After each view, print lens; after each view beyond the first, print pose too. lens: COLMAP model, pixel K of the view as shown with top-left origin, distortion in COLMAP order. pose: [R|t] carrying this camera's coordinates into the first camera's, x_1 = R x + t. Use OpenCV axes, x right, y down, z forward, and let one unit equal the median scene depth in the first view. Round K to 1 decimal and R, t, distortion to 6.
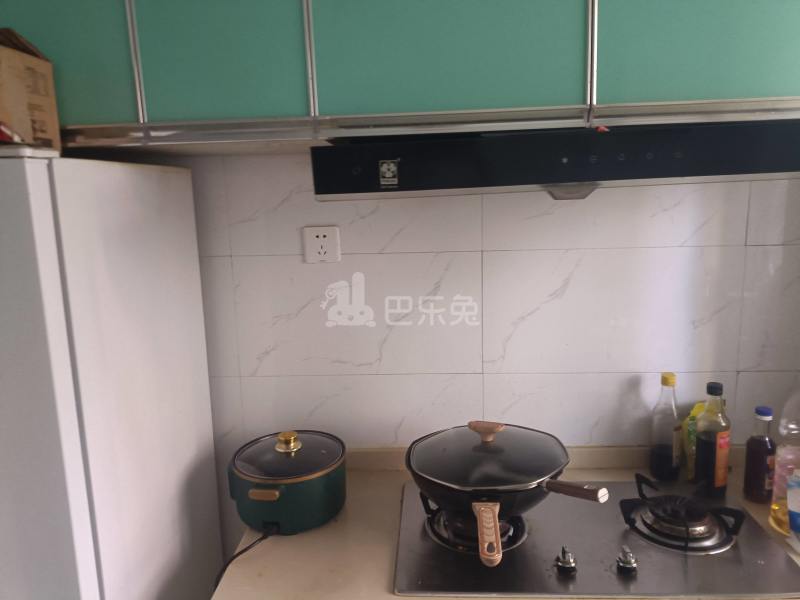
lens RADIAL K [[614.3, 0, 401.0], [0, 614.3, 301.8], [0, 0, 1]] dist [0.150608, -0.235757]
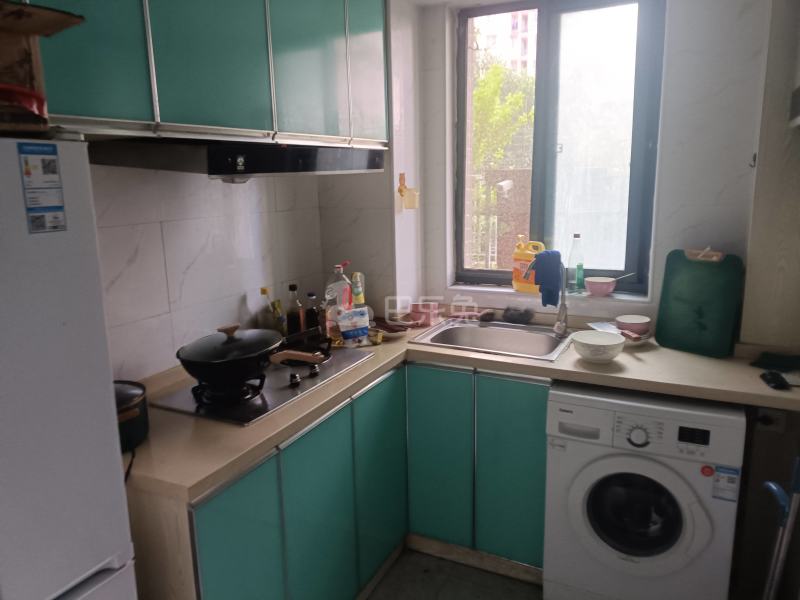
lens RADIAL K [[614.3, 0, 401.0], [0, 614.3, 301.8], [0, 0, 1]] dist [0.150608, -0.235757]
pose [[0.444741, -0.178343, 0.877724, -0.930079], [0.191943, 0.976186, 0.101092, 0.055795], [-0.874850, 0.123514, 0.468382, -0.120503]]
